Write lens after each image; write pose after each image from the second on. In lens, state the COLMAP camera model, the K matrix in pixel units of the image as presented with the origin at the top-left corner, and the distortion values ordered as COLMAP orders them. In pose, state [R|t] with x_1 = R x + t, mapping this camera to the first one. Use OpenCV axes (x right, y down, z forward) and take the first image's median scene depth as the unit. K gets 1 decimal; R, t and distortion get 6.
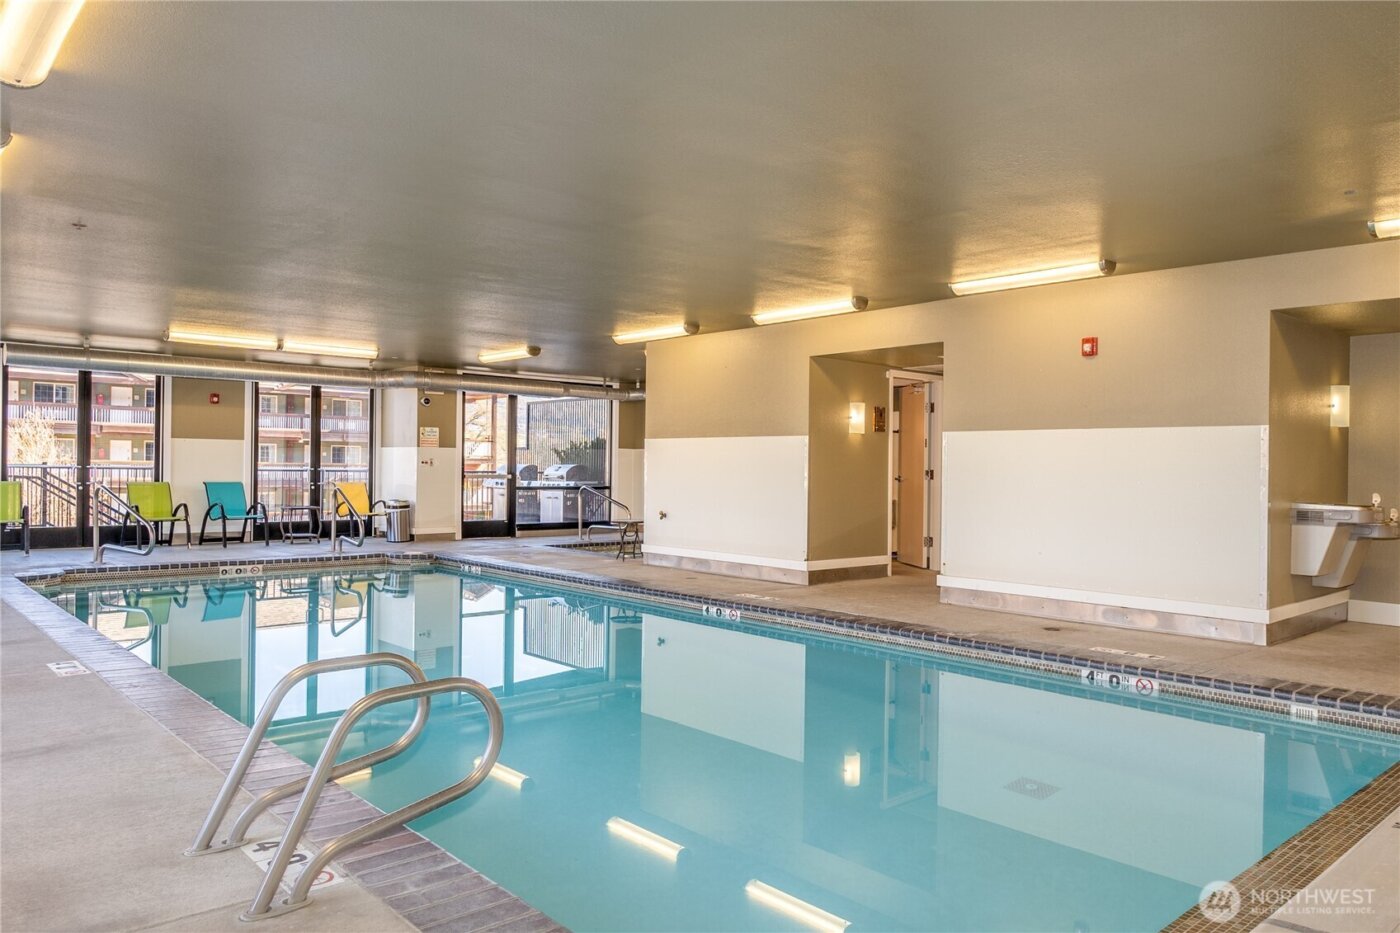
lens RADIAL K [[978.1, 0, 700.3], [0, 978.1, 468.2], [0, 0, 1]] dist [-0.003433, 0.000669]
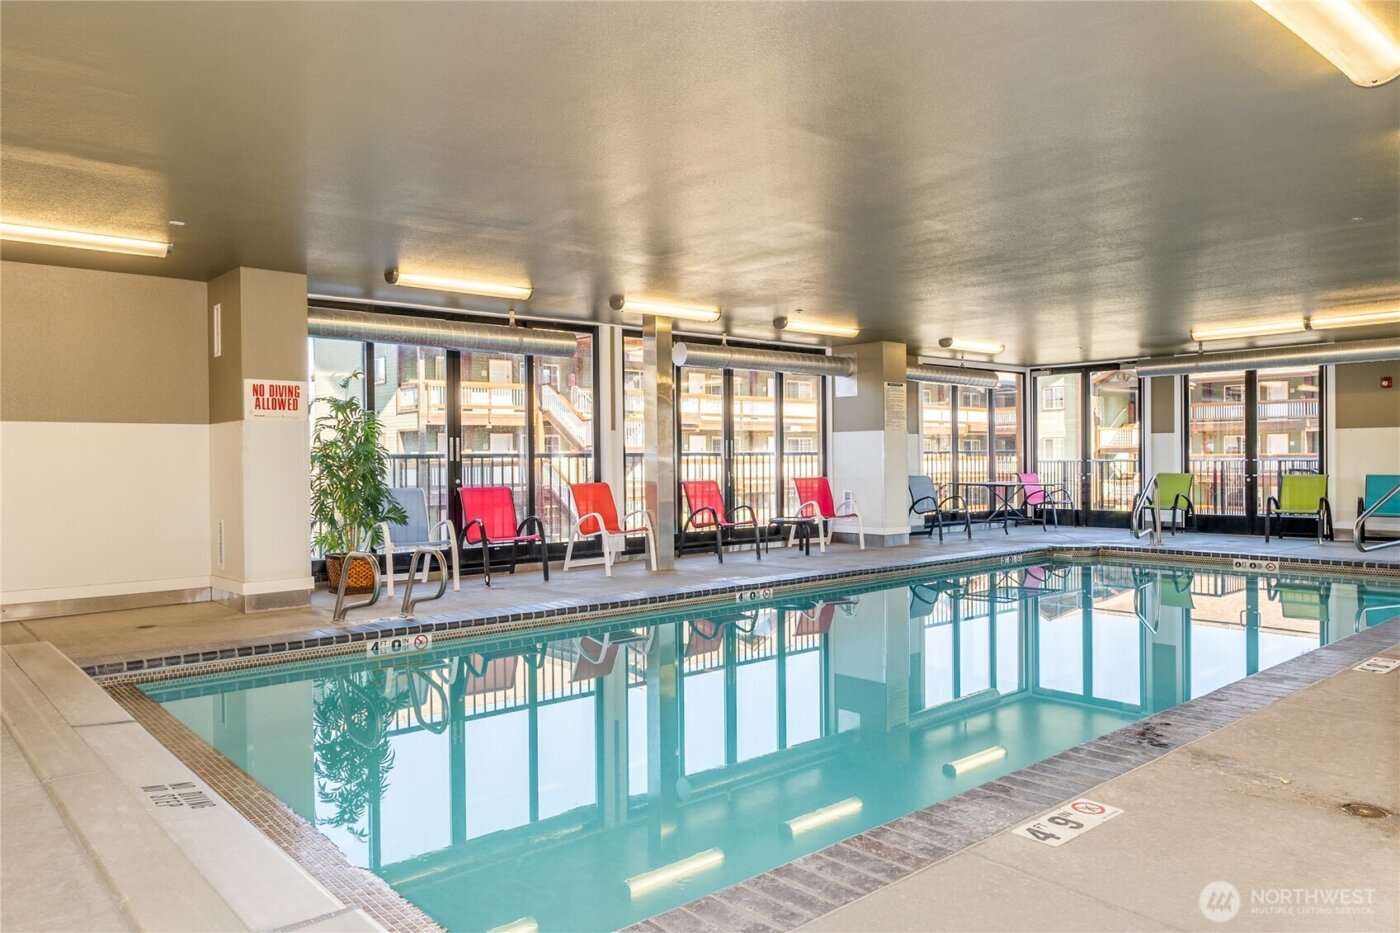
lens RADIAL K [[978.1, 0, 701.4], [0, 978.1, 467.3], [0, 0, 1]] dist [-0.003433, 0.000669]
pose [[-0.000401, -0.002103, -0.999998, 0.546749], [0.007993, 0.999966, -0.002107, 0.005441], [0.999968, -0.007994, -0.000384, 0.492734]]
